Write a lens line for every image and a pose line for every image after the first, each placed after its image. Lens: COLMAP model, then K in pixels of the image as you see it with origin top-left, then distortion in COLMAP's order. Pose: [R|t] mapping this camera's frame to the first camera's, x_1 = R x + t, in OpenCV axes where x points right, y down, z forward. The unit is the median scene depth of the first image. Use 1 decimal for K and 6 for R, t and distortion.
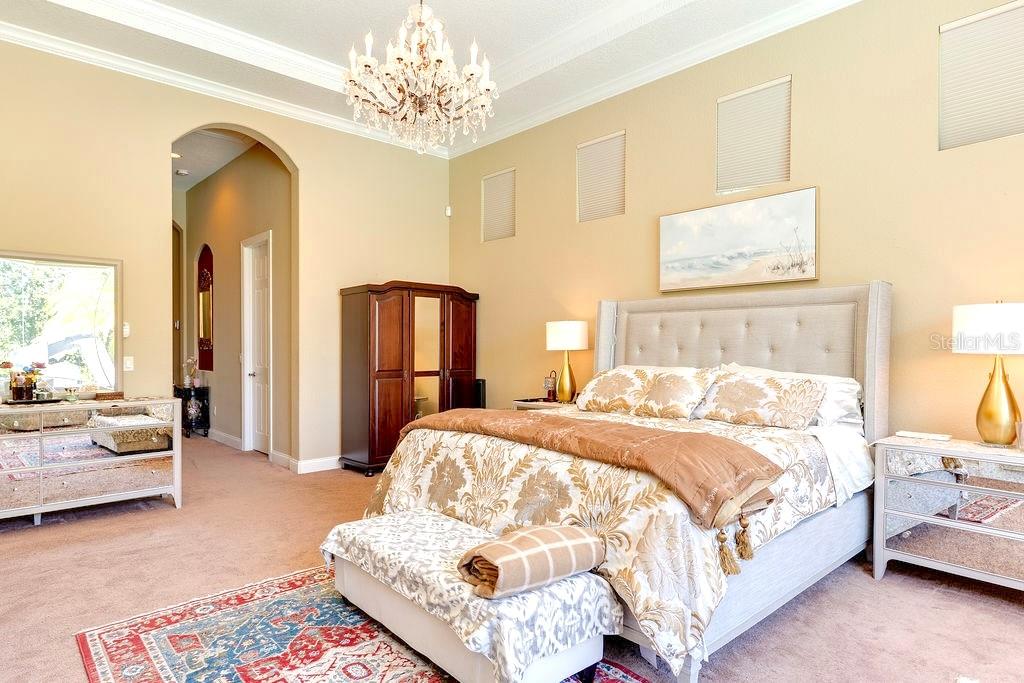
lens RADIAL K [[575.8, 0, 506.3], [0, 575.8, 358.5], [0, 0, 1]] dist [0.003918, 0.002380]
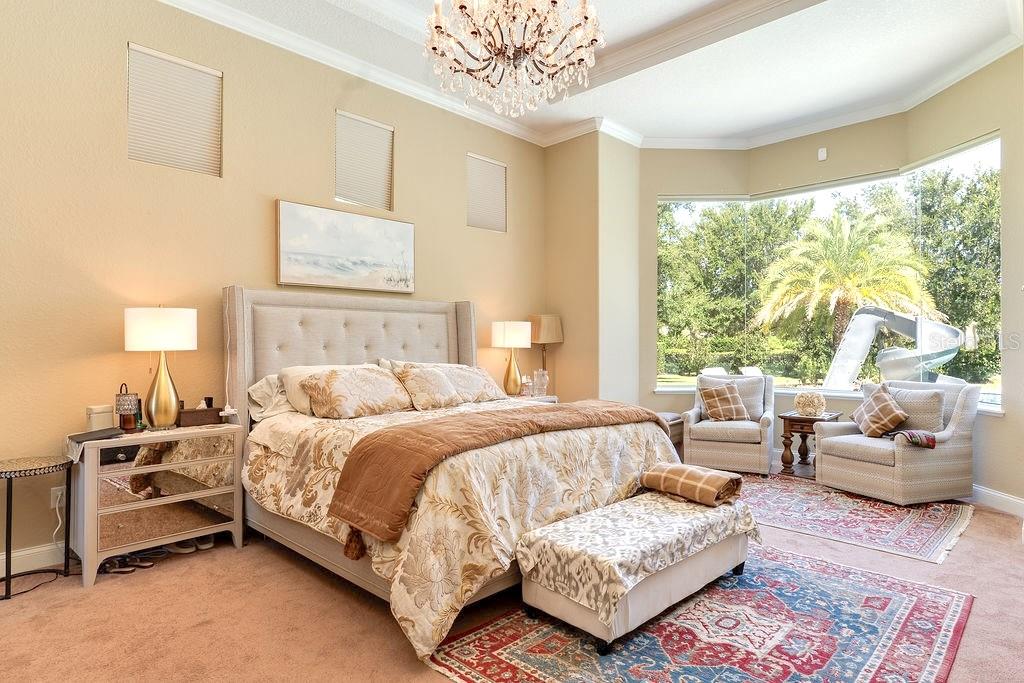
lens RADIAL K [[575.8, 0, 506.3], [0, 575.8, 358.5], [0, 0, 1]] dist [0.003918, 0.002380]
pose [[-0.049019, -0.026408, 0.998449, -0.772894], [0.023396, 0.999346, 0.027581, -0.019481], [-0.998524, 0.024712, -0.048369, 0.830477]]
